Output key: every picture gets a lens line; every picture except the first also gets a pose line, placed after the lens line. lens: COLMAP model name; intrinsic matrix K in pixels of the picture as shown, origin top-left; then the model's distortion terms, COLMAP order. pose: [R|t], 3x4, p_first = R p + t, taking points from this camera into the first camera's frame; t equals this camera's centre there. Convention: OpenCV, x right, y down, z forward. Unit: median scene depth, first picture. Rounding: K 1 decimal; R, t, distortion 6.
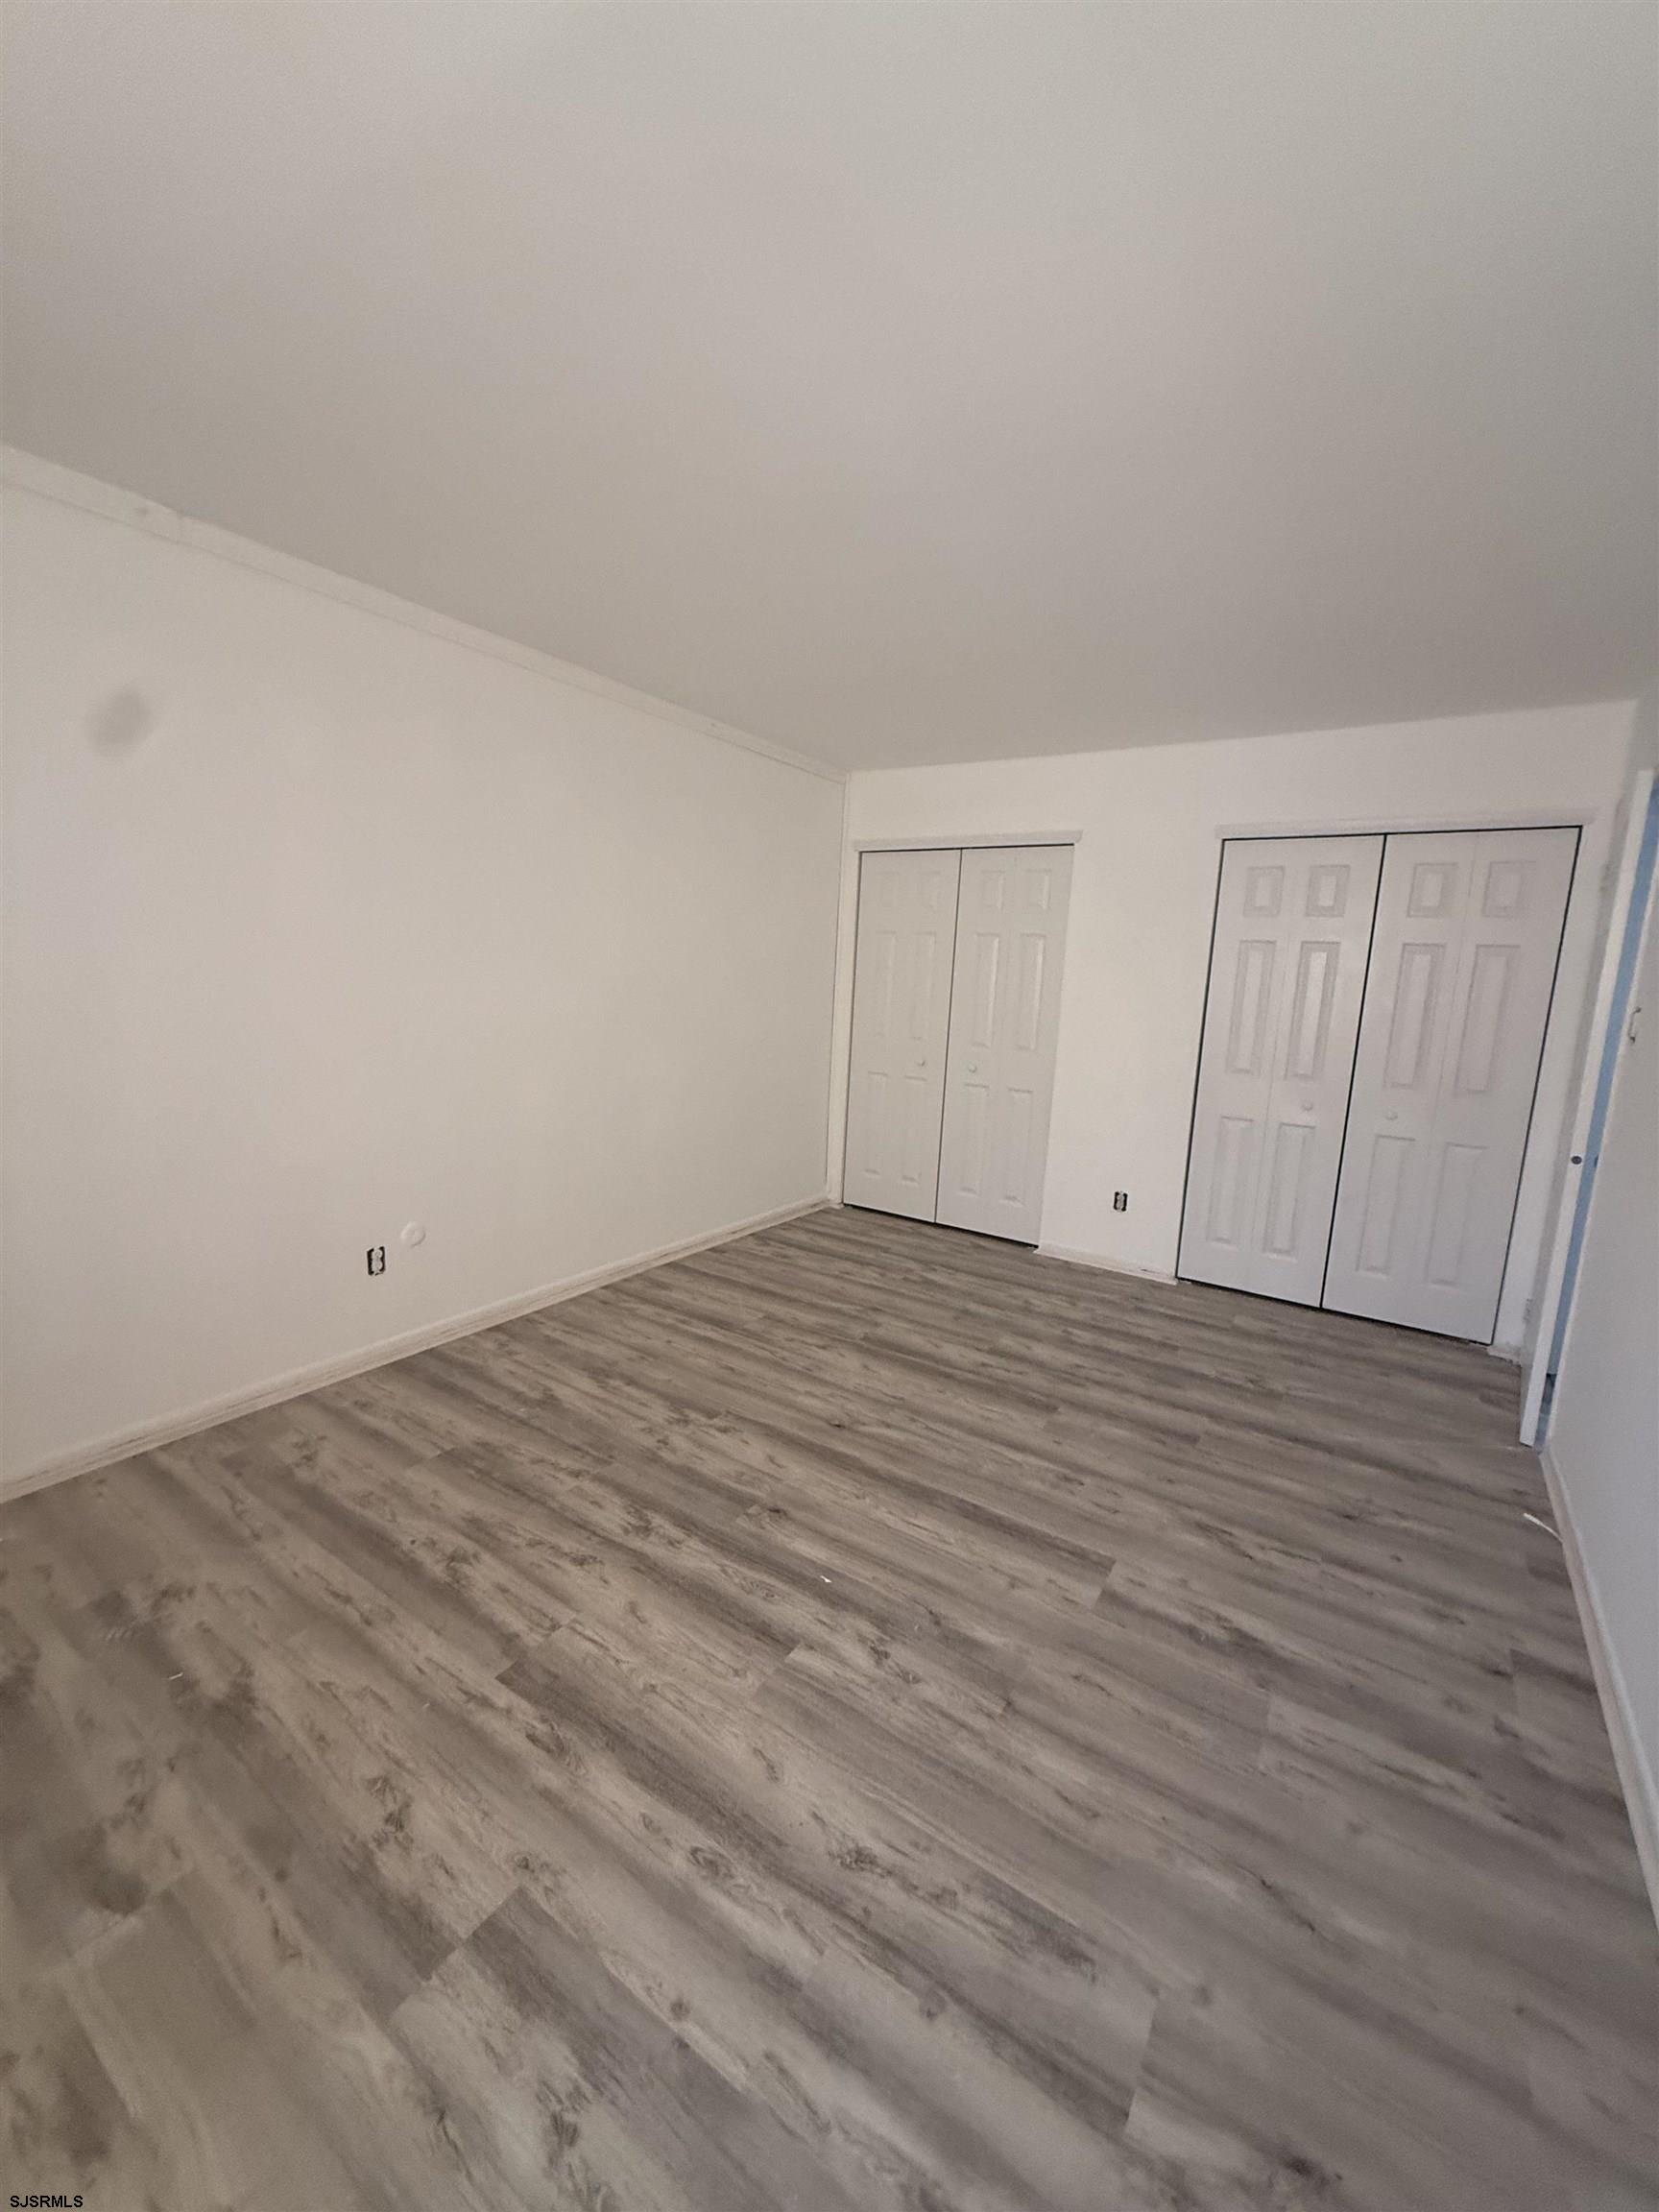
lens RADIAL K [[877.0, 0, 829.5], [0, 877.0, 1106.0], [0, 0, 1]] dist [-0.003429, -0.000527]
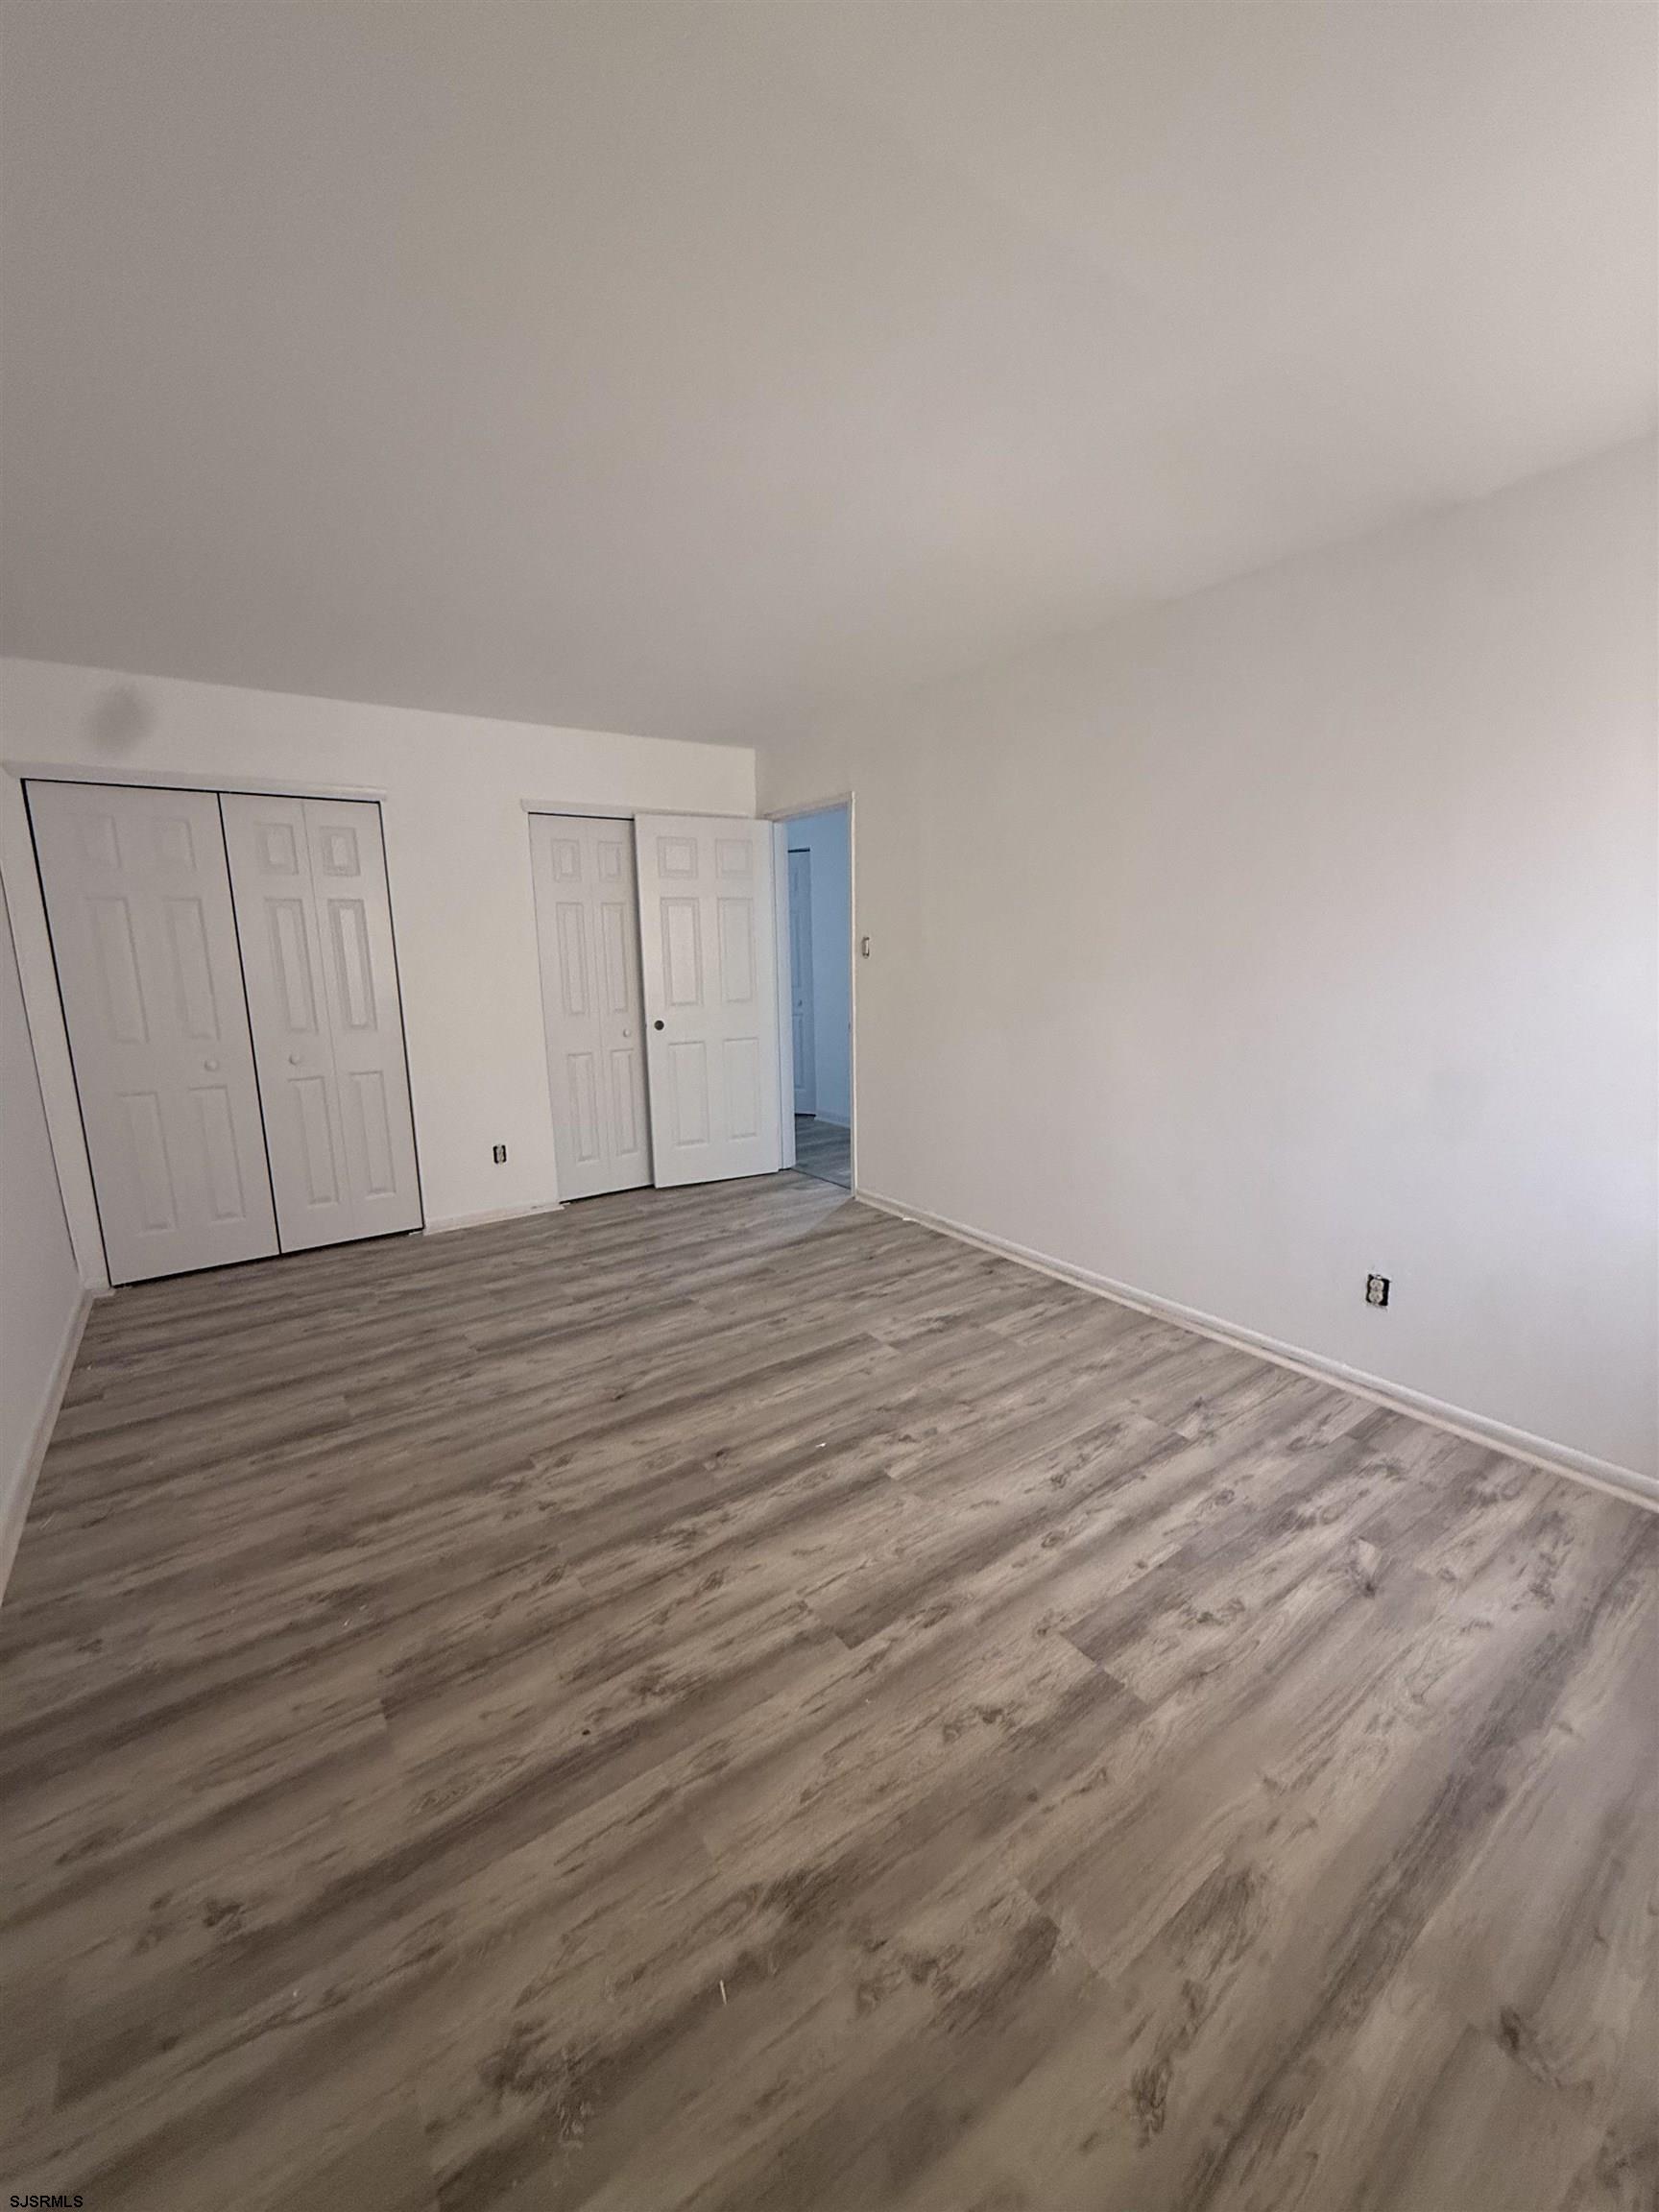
lens RADIAL K [[877.0, 0, 829.5], [0, 877.0, 1106.0], [0, 0, 1]] dist [-0.003429, -0.000527]
pose [[0.354121, -0.227969, 0.906989, -0.907133], [0.181917, 0.968100, 0.172302, -0.108146], [-0.917335, 0.103981, 0.384296, 0.437191]]
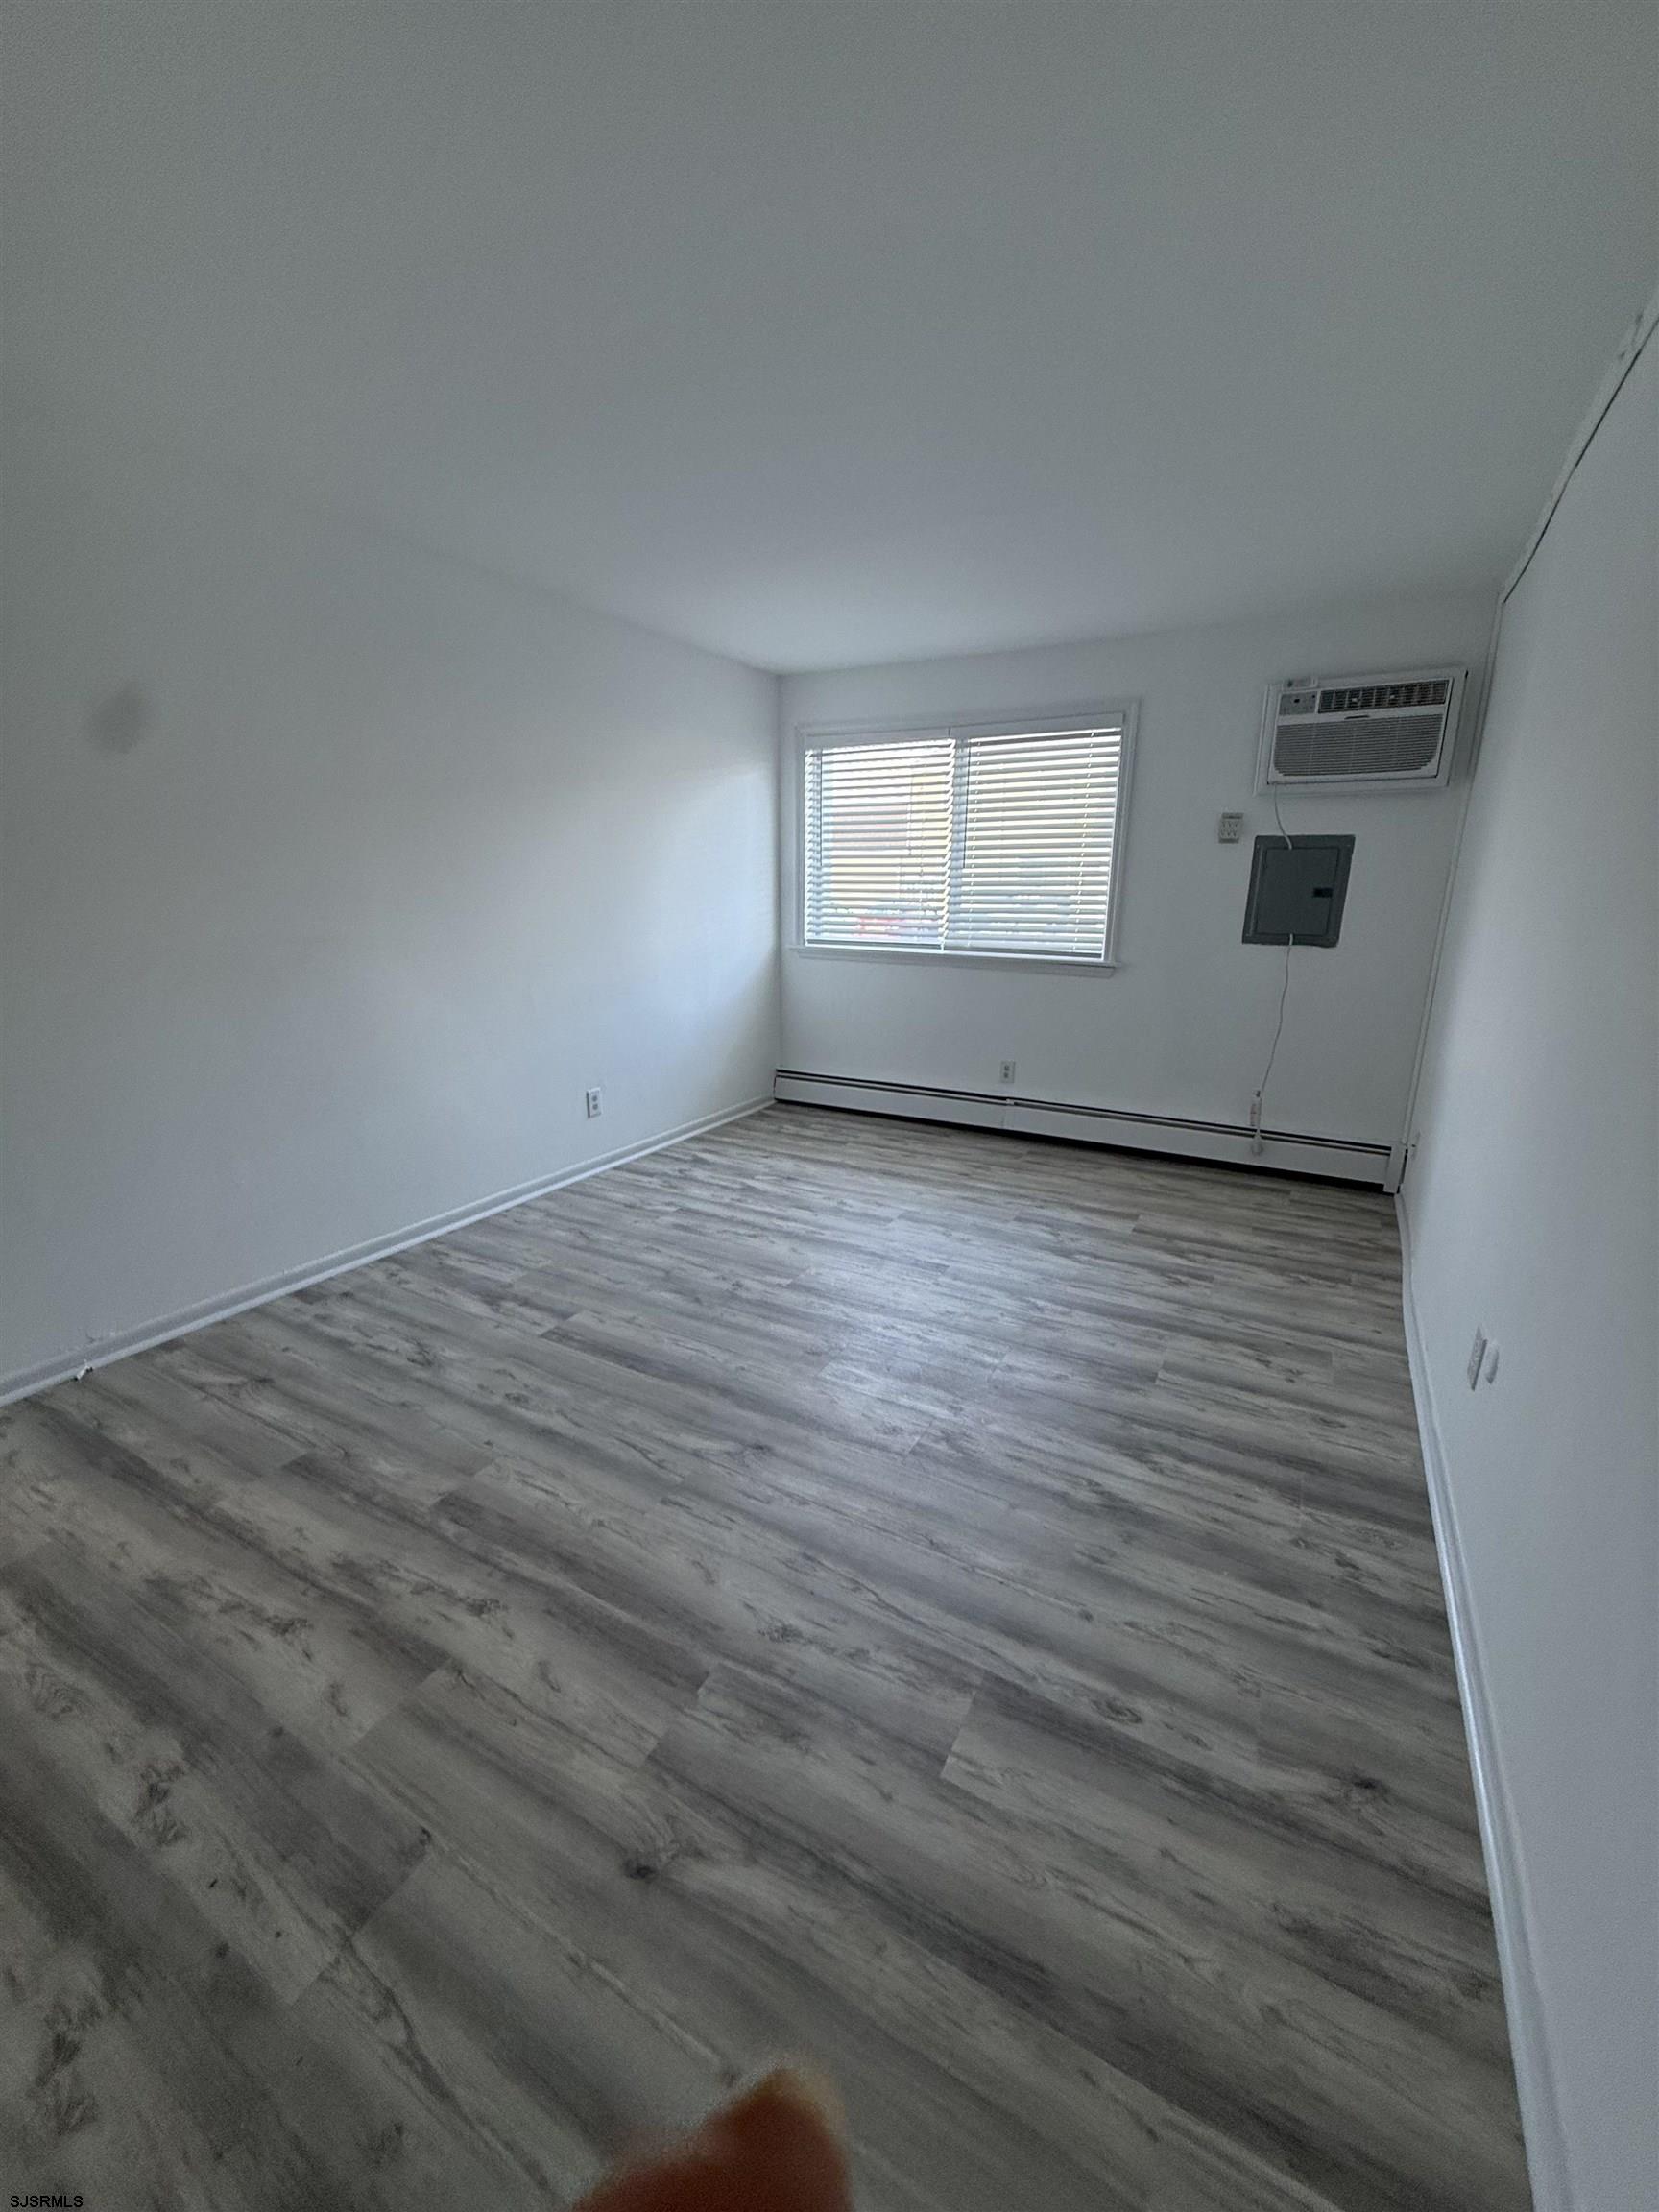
lens RADIAL K [[877.0, 0, 829.5], [0, 877.0, 1106.0], [0, 0, 1]] dist [-0.003429, -0.000527]
pose [[-0.995741, -0.030435, -0.087021, 0.031566], [-0.063027, 0.913617, 0.401660, -0.296942], [0.067279, 0.405434, -0.911645, 1.962786]]
